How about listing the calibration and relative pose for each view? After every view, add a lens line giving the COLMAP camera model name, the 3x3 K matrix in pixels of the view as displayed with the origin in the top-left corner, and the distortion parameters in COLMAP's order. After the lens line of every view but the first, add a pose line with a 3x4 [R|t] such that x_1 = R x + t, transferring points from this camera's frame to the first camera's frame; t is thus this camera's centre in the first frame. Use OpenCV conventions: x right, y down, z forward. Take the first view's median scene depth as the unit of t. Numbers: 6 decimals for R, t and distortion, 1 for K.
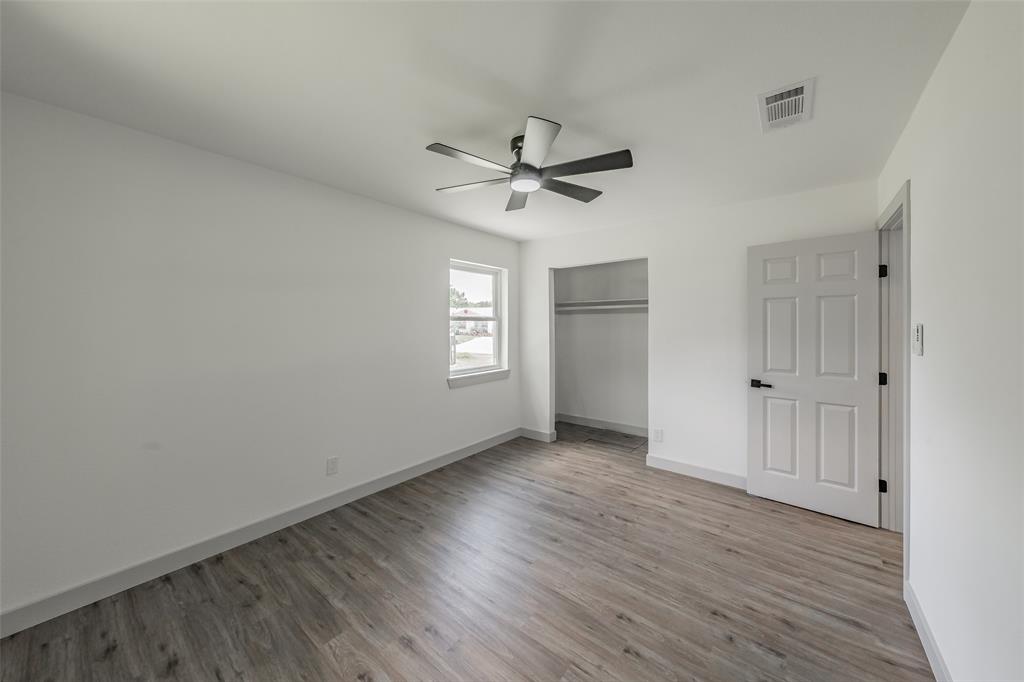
lens RADIAL K [[363.1, 0, 509.9], [0, 363.1, 338.2], [0, 0, 1]] dist [-0.000910, -0.000042]
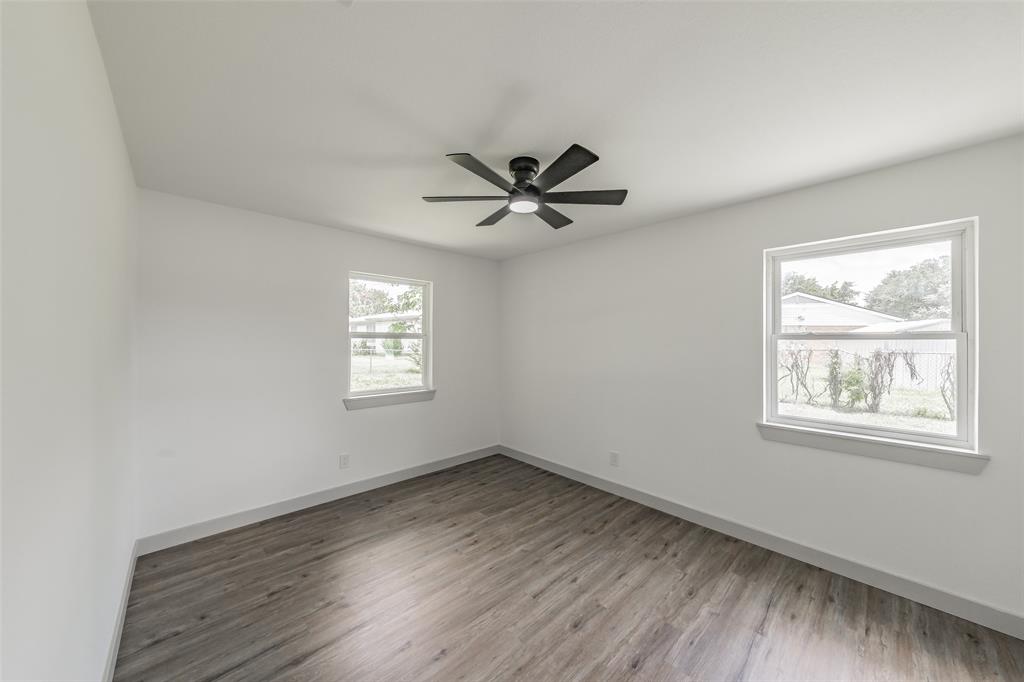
lens RADIAL K [[363.1, 0, 509.9], [0, 363.1, 338.2], [0, 0, 1]] dist [-0.000910, -0.000042]
pose [[-0.151178, -0.006793, -0.988483, 0.718525], [-0.041875, 0.999123, -0.000462, -0.036113], [0.987619, 0.041323, -0.151330, 0.753199]]
